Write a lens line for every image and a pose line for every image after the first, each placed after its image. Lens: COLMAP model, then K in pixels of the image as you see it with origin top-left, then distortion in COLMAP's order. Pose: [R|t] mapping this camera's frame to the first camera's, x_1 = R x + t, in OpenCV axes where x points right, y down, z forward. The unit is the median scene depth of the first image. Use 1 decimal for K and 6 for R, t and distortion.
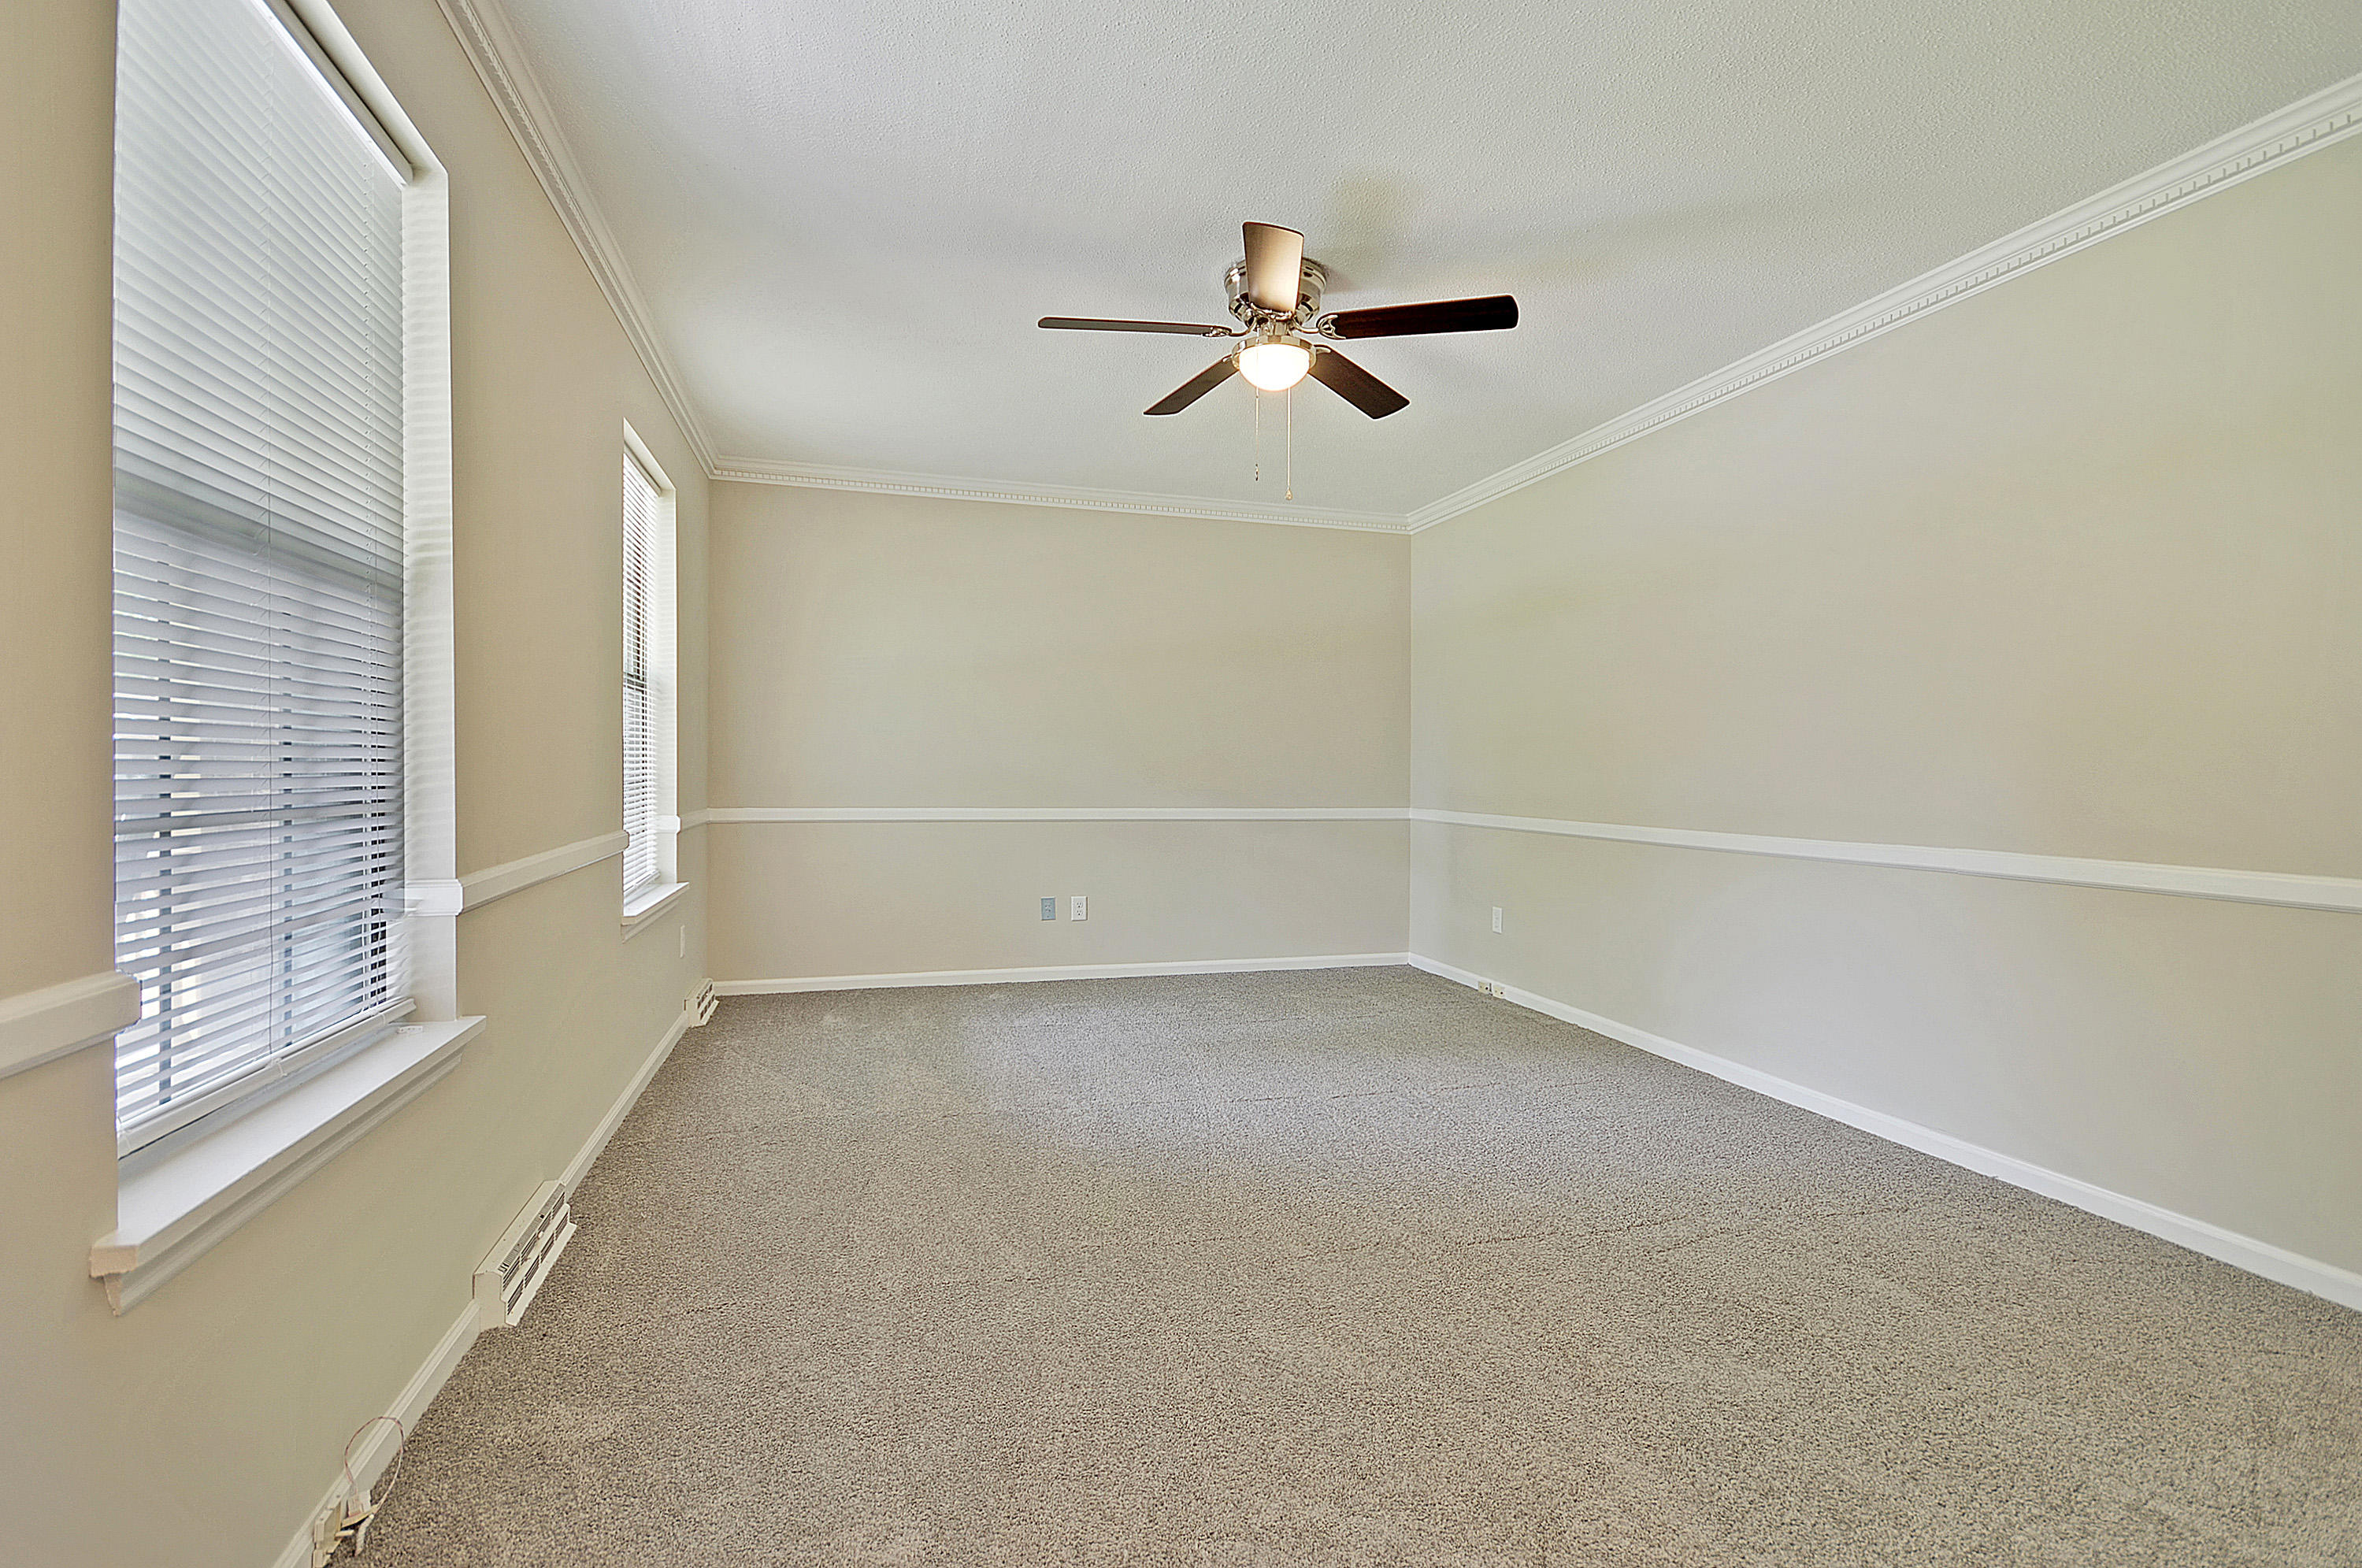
lens RADIAL K [[1058.3, 0, 1171.8], [0, 1058.3, 764.3], [0, 0, 1]] dist [0.003665, -0.004424]
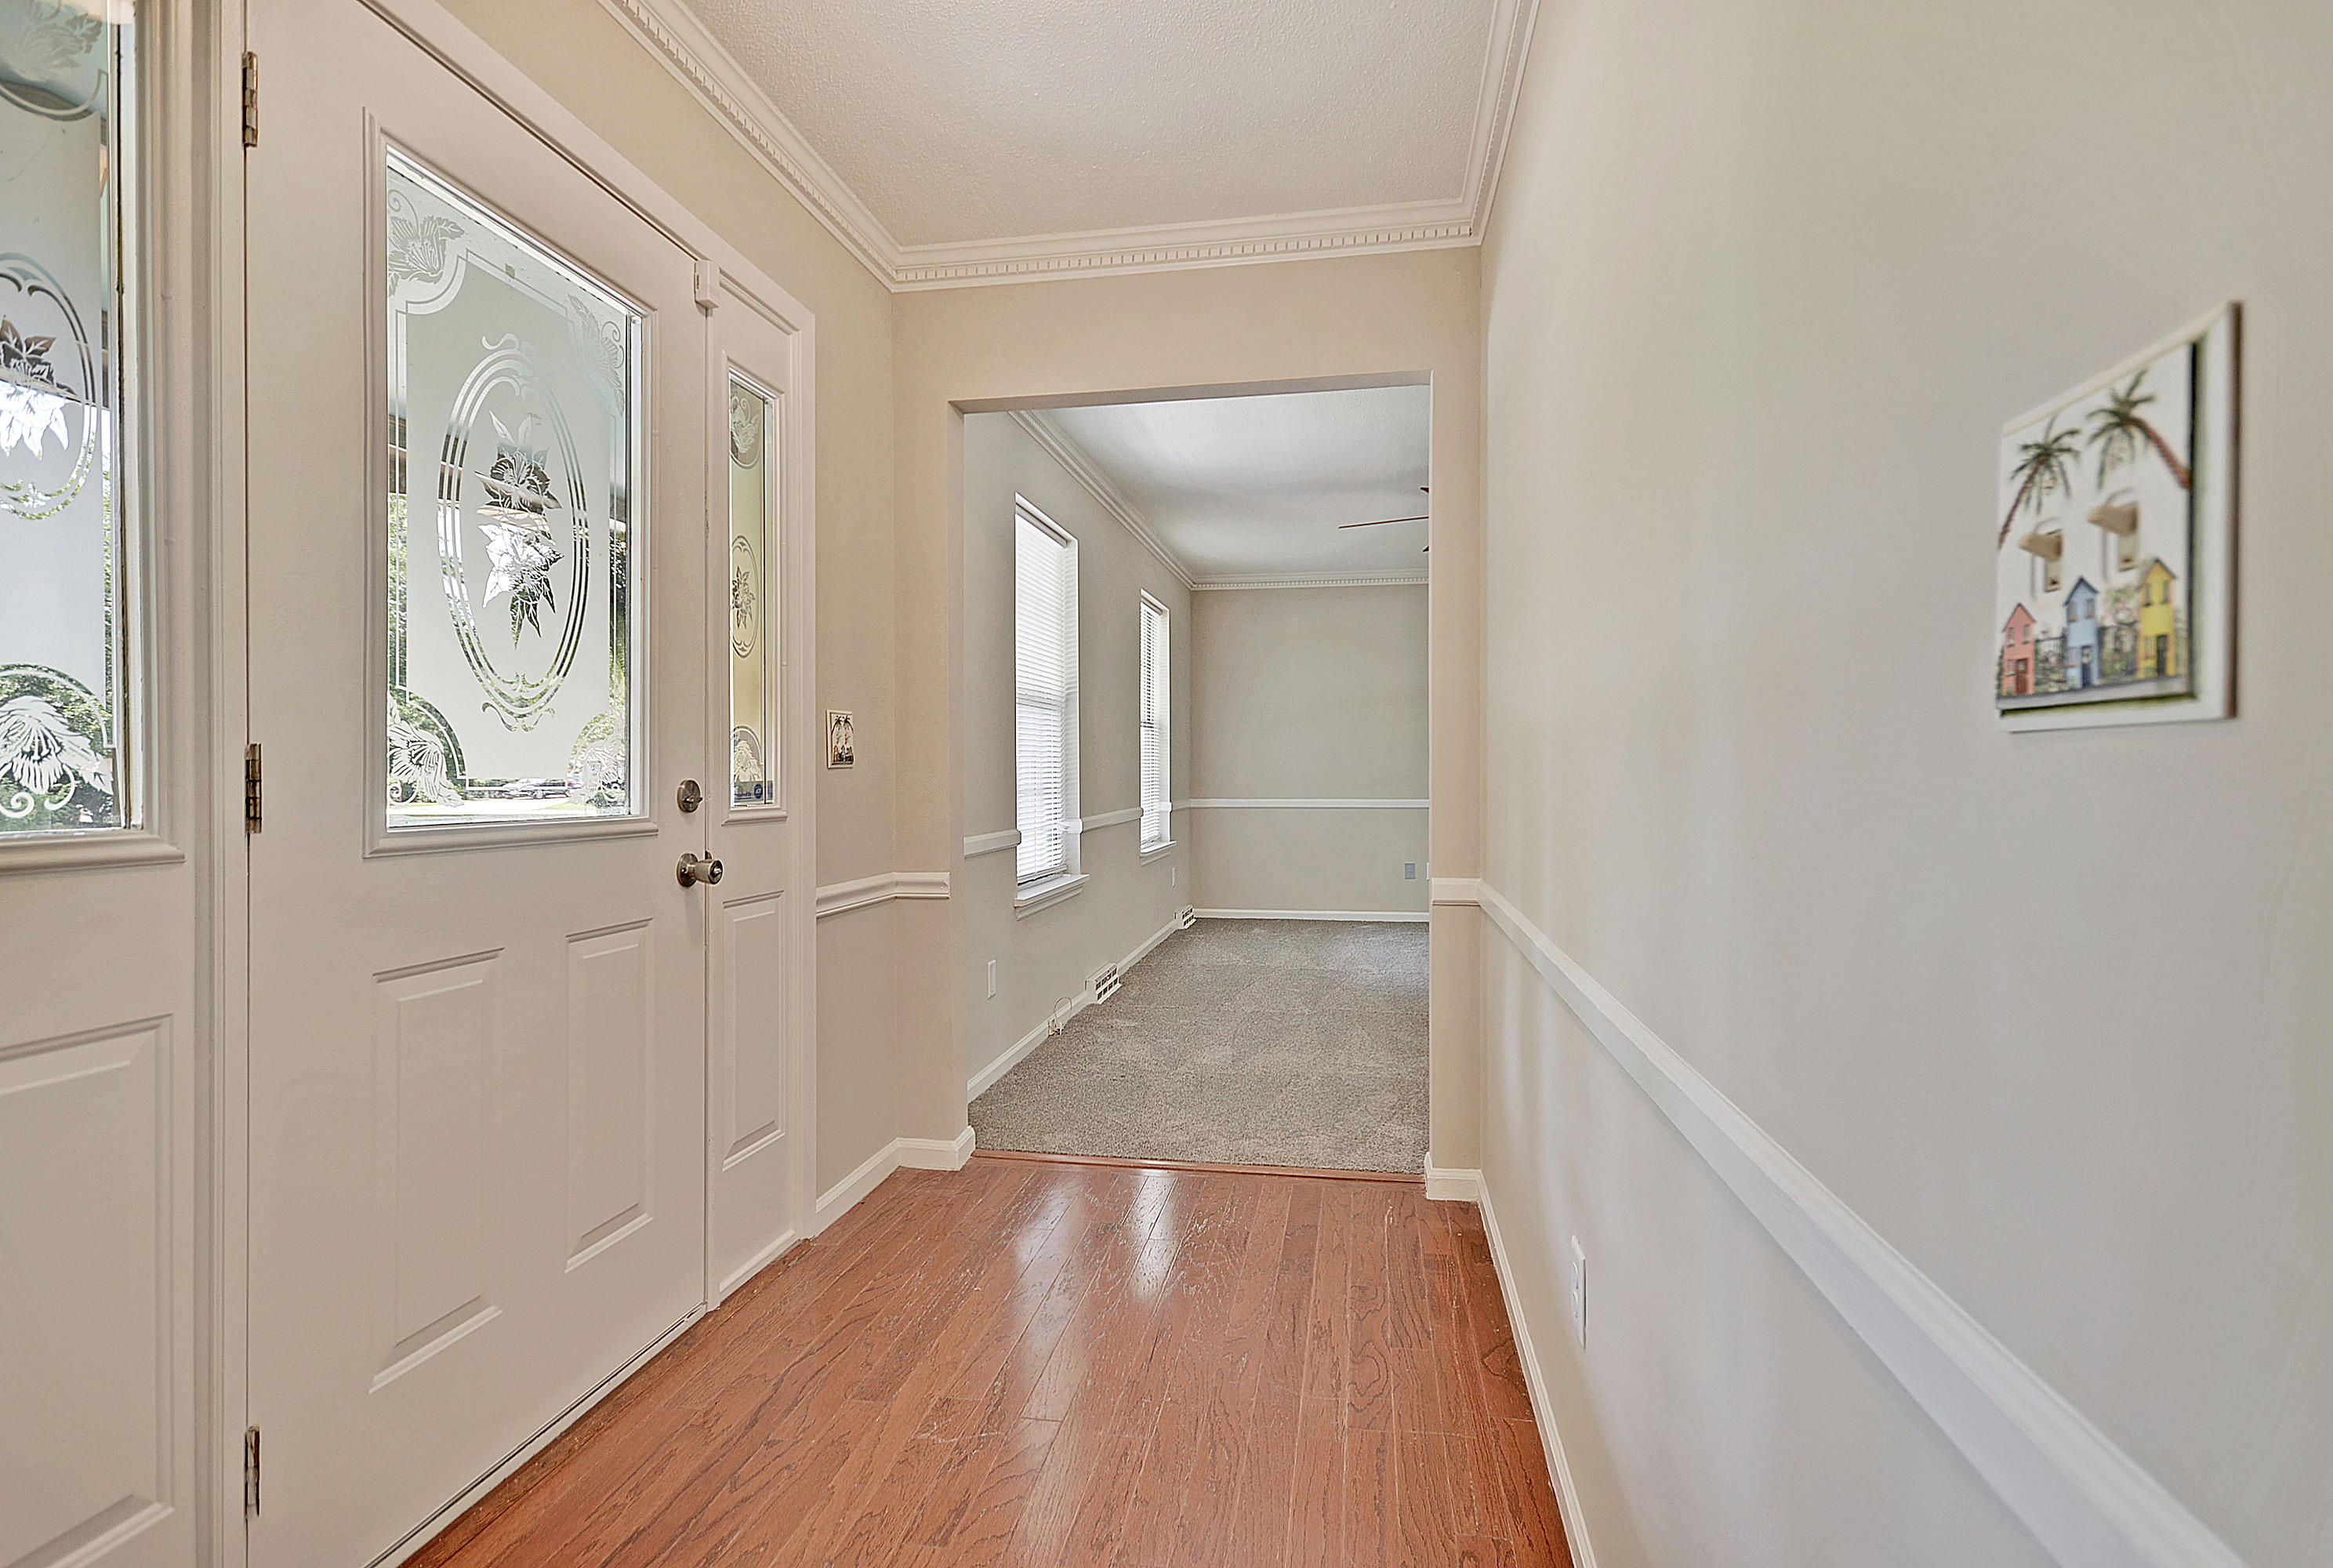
lens RADIAL K [[1039.2, 0, 1165.5], [0, 1039.2, 773.1], [0, 0, 1]] dist [0.001878, -0.000331]
pose [[0.894268, 0.000478, -0.447533, 0.281442], [0.002473, 0.999979, 0.006009, -0.008598], [0.447526, -0.006481, 0.894247, -0.510269]]
